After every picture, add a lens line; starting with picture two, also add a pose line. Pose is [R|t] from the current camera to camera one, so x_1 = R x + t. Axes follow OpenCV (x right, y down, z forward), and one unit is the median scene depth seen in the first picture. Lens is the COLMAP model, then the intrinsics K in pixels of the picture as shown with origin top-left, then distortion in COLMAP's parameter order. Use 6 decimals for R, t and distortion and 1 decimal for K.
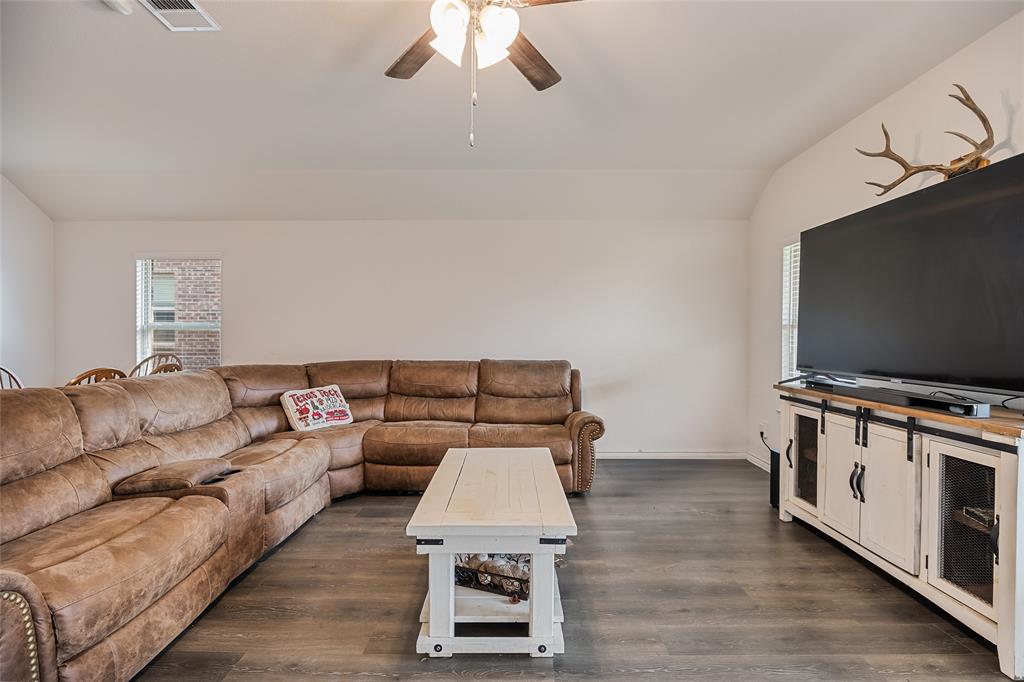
lens RADIAL K [[454.9, 0, 512.0], [0, 454.9, 341.0], [0, 0, 1]] dist [-0.013587, 0.000102]
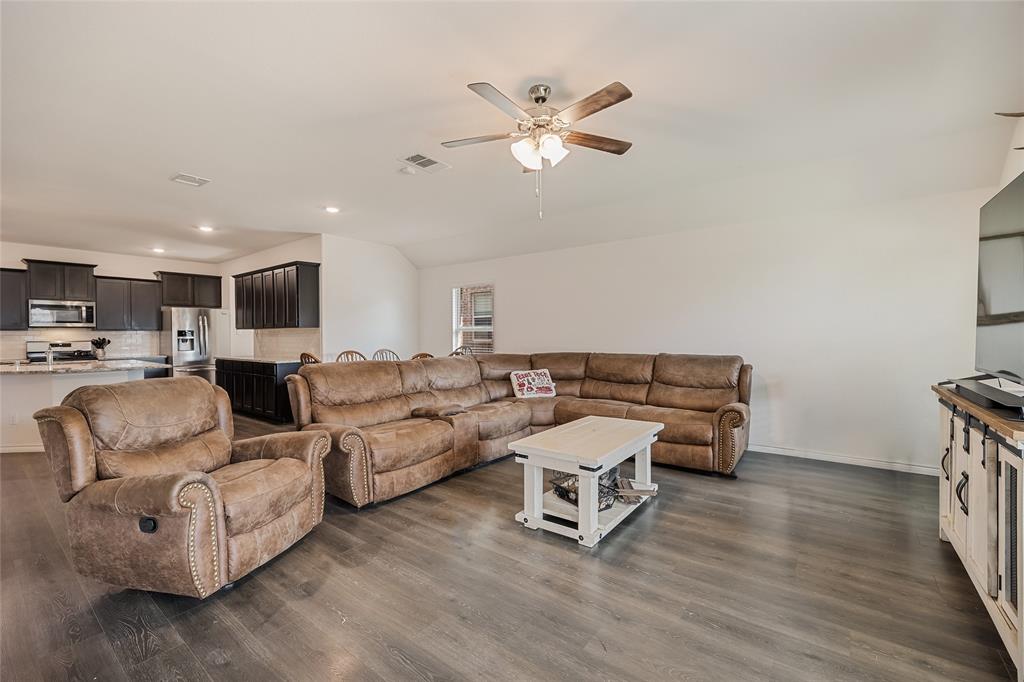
lens RADIAL K [[430.5, 0, 512.2], [0, 430.5, 336.8], [0, 0, 1]] dist [-0.009792, 0.000100]
pose [[0.797721, -0.004165, -0.603012, 0.443772], [0.002301, 0.999990, -0.003864, 0.001593], [0.603022, 0.001695, 0.797723, -0.179156]]
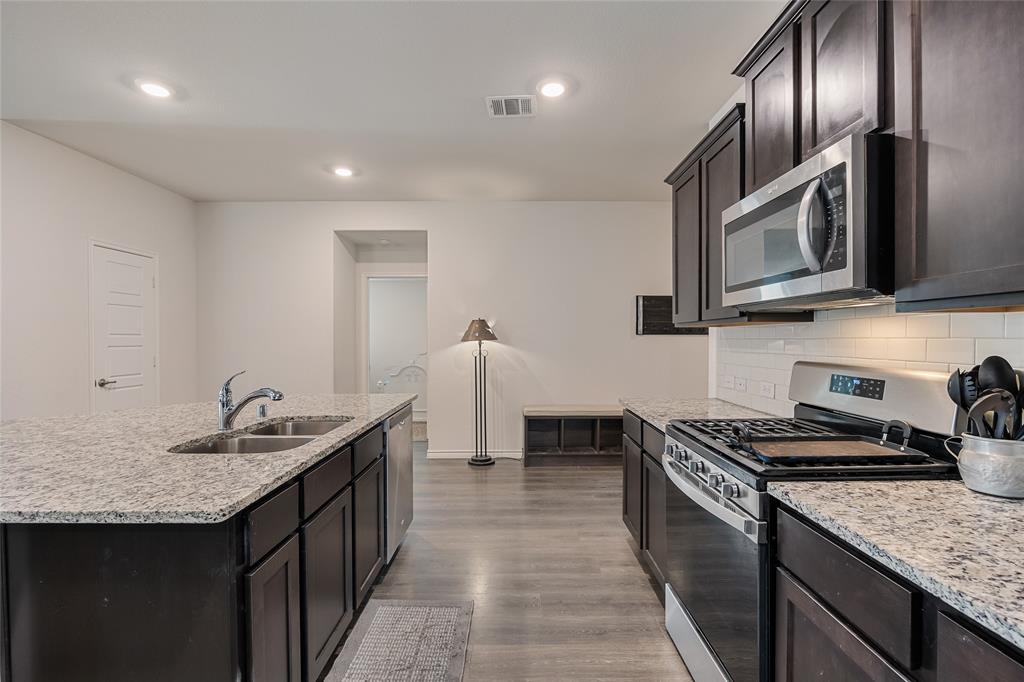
lens RADIAL K [[468.6, 0, 515.5], [0, 468.6, 342.5], [0, 0, 1]] dist [-0.000593, -0.000035]
pose [[-0.999995, -0.000376, -0.003083, -2.638055], [-0.000444, 0.999756, 0.022099, -0.030989], [0.003074, 0.022100, -0.999751, 0.770321]]
